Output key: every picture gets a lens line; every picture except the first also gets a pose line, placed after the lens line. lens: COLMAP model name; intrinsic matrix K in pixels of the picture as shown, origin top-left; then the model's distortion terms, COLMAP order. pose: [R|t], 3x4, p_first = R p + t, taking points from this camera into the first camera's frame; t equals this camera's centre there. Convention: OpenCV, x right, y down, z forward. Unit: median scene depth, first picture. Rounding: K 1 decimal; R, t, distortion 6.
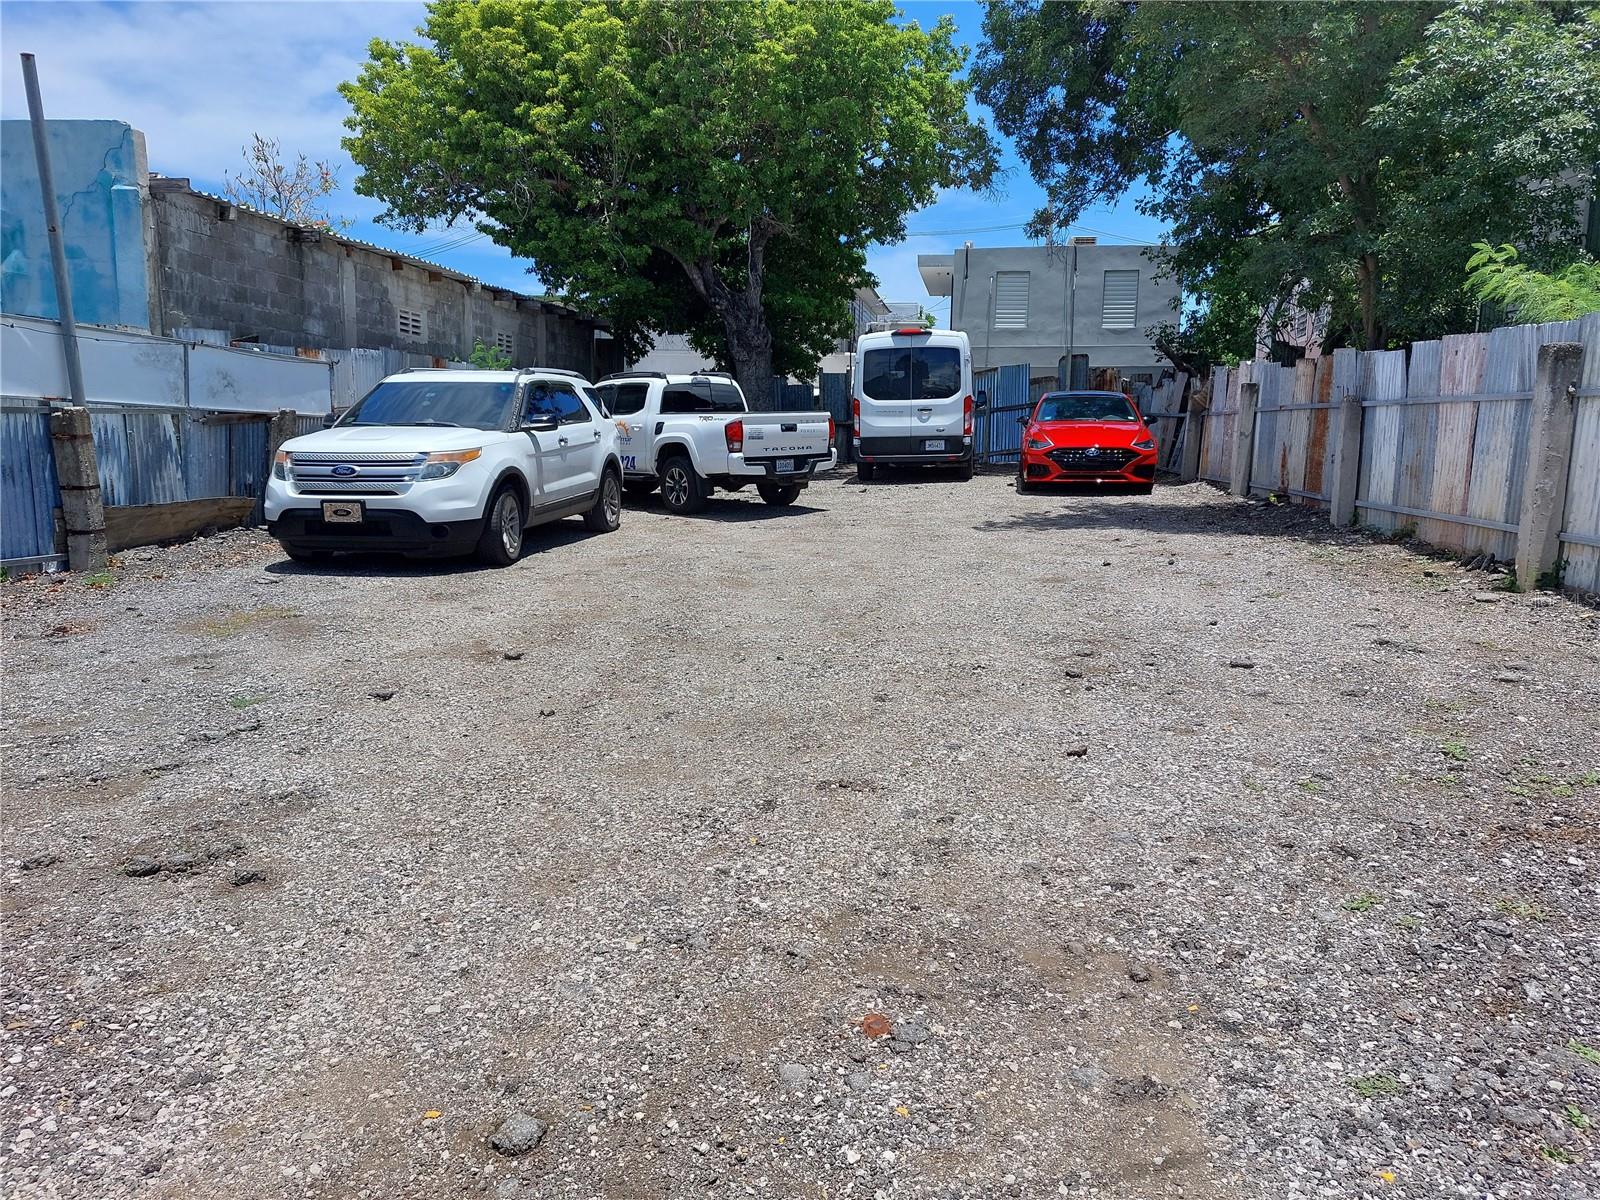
lens RADIAL K [[1173.9, 0, 837.3], [0, 1173.9, 605.5], [0, 0, 1]] dist [0.122267, -0.161686]
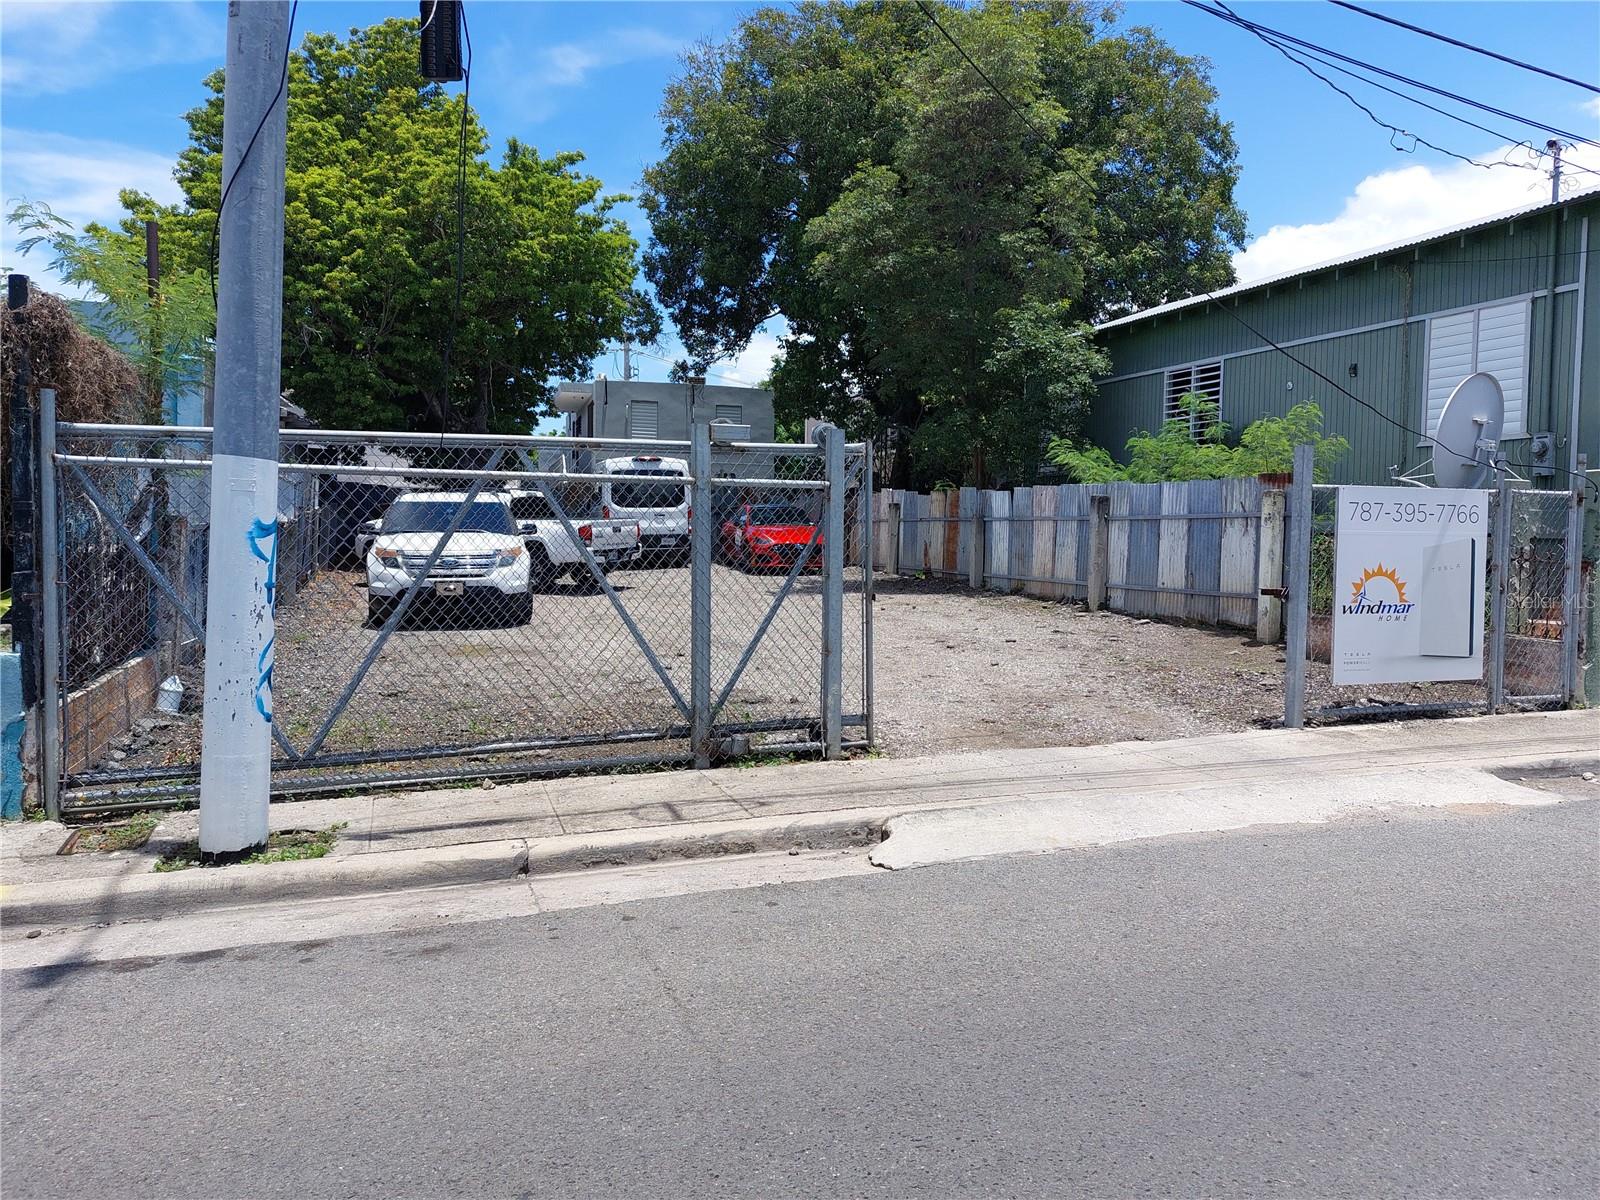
lens RADIAL K [[1173.9, 0, 837.3], [0, 1173.9, 605.5], [0, 0, 1]] dist [0.122267, -0.161686]
pose [[0.911693, -0.027628, 0.409943, -0.429720], [0.059570, 0.996083, -0.065348, 0.053984], [-0.406532, 0.083997, 0.909767, -0.438695]]
